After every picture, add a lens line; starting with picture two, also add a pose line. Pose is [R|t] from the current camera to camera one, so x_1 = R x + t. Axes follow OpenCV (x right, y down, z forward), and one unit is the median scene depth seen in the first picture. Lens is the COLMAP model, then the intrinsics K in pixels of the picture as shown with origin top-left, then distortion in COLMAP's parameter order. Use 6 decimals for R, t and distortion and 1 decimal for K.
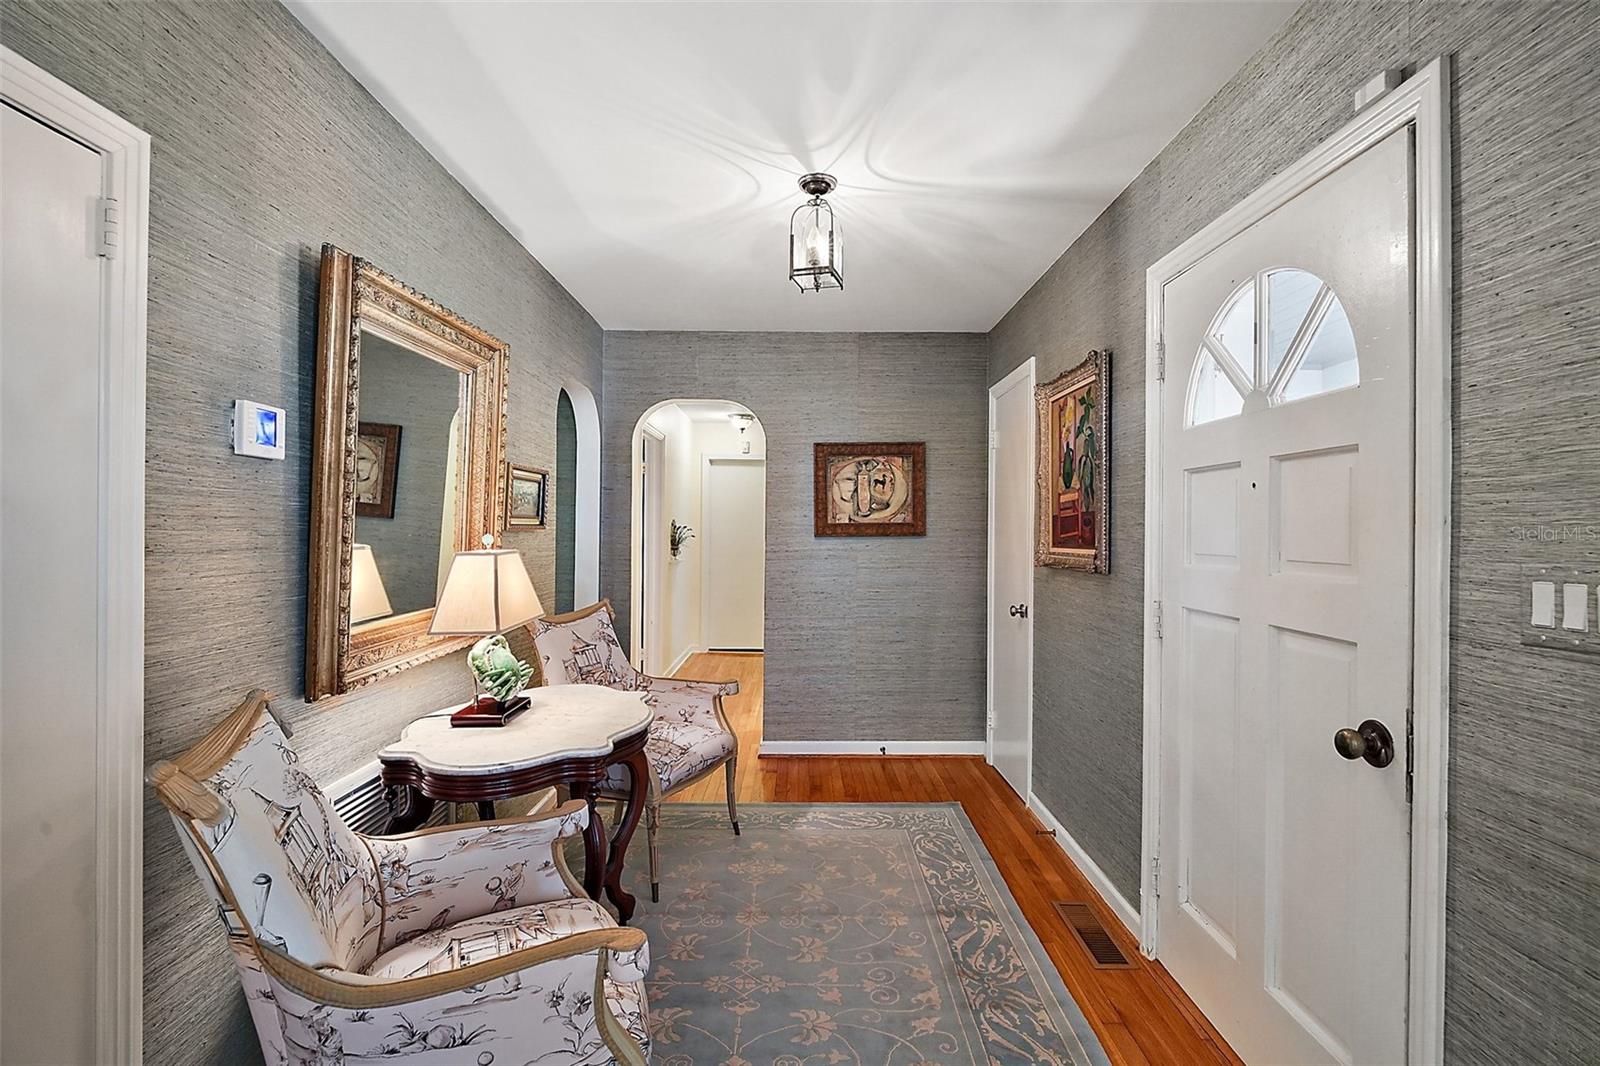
lens RADIAL K [[747.2, 0, 803.6], [0, 747.2, 526.5], [0, 0, 1]] dist [-0.004239, -0.000952]
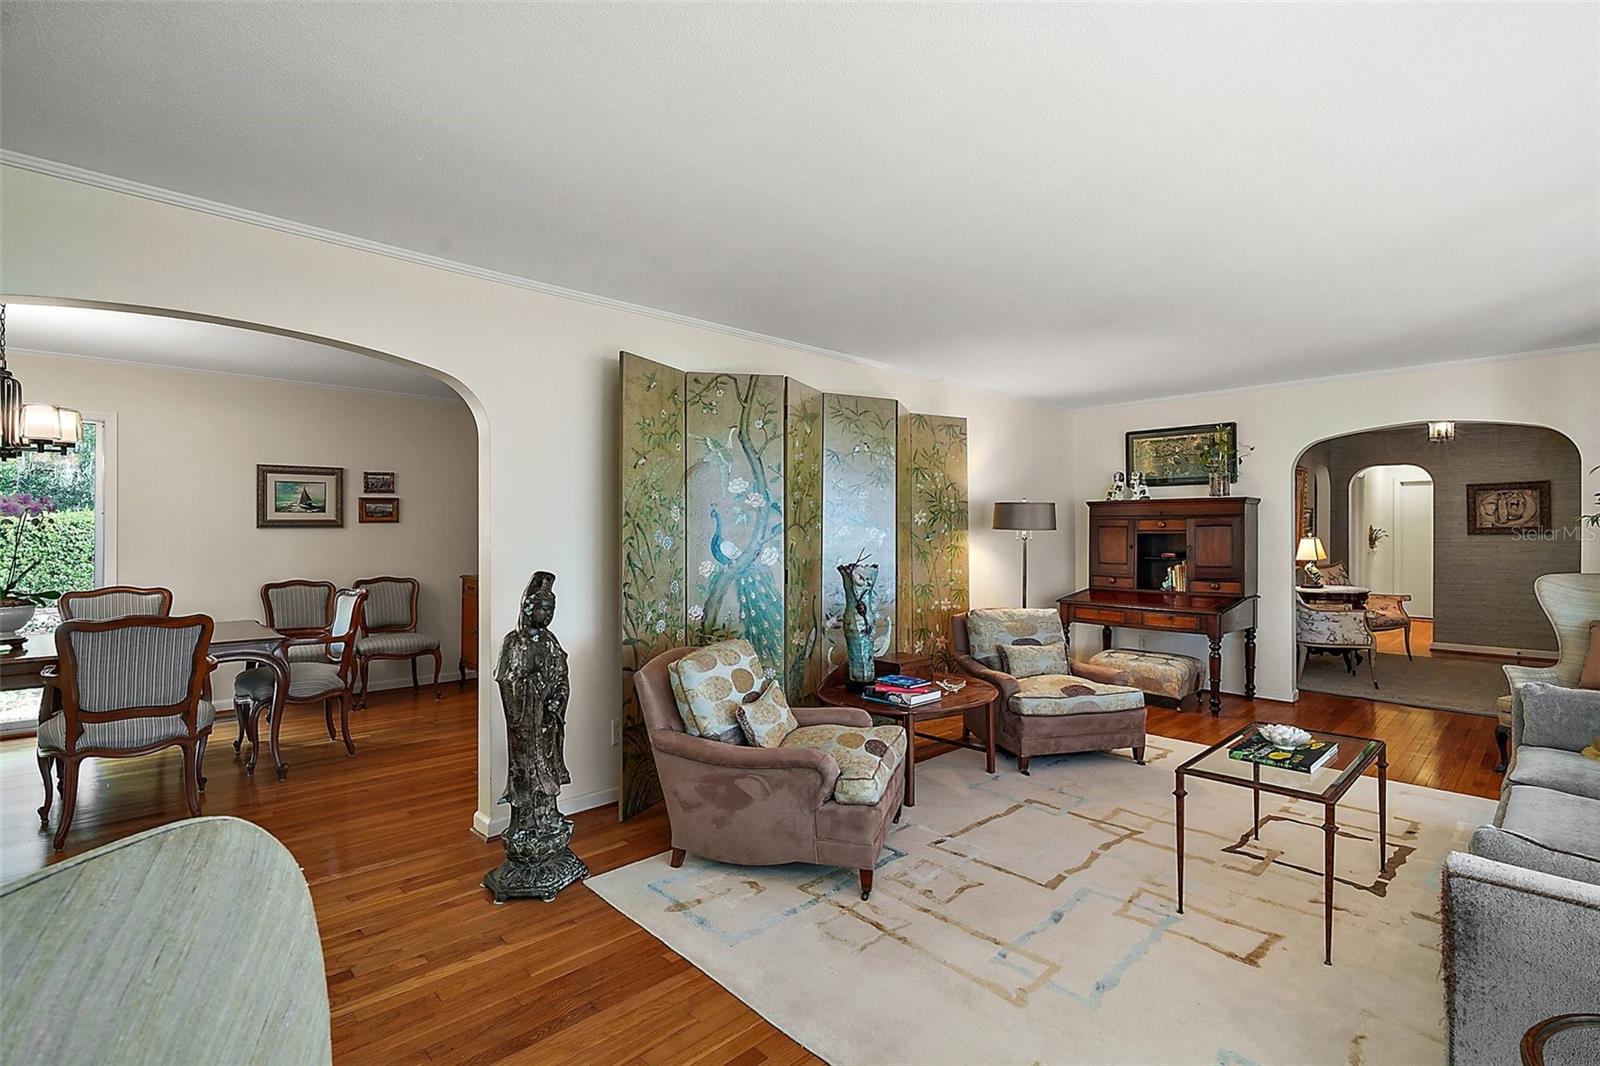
lens RADIAL K [[747.2, 0, 806.8], [0, 747.2, 527.5], [0, 0, 1]] dist [-0.004239, -0.000952]
pose [[0.690383, -0.010680, -0.723365, 0.220089], [0.005985, 0.999941, -0.009051, 0.002696], [0.723419, 0.001919, 0.690406, -1.473354]]
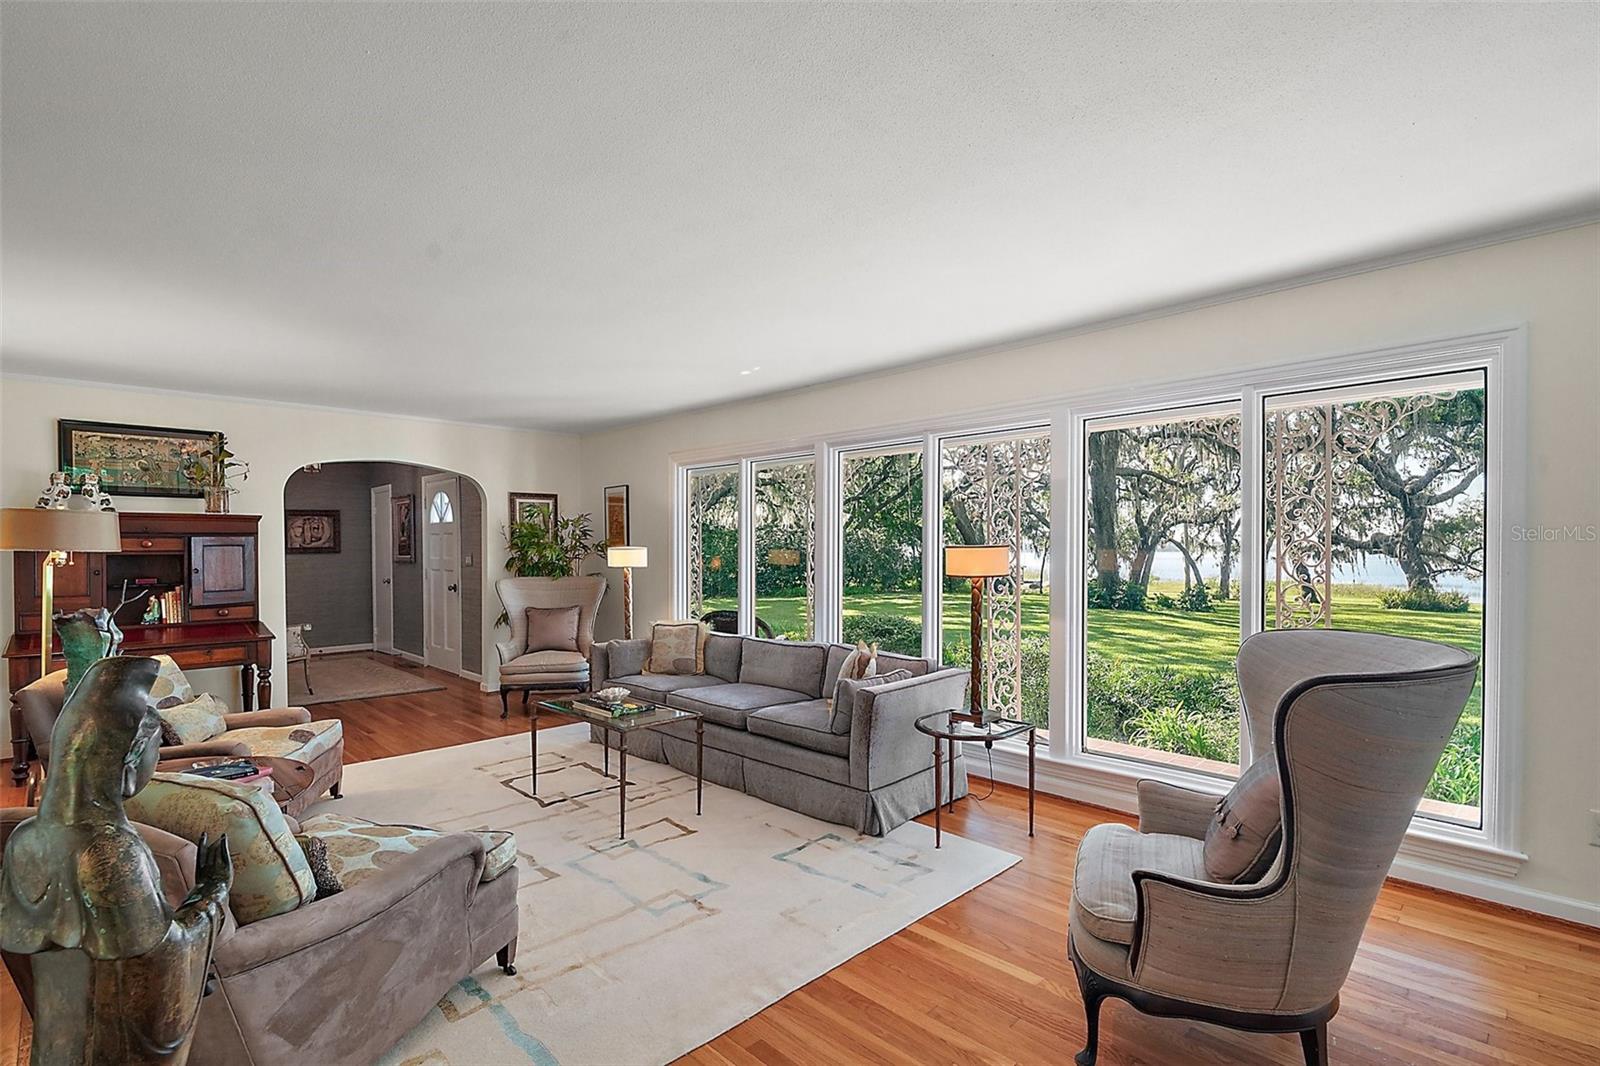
lens RADIAL K [[747.2, 0, 803.1], [0, 747.2, 546.6], [0, 0, 1]] dist [-0.004239, -0.000952]
pose [[0.713360, -0.009105, 0.700738, -0.408104], [0.008308, 0.999955, 0.004535, -0.004099], [-0.700748, 0.002587, 0.713404, -1.542113]]
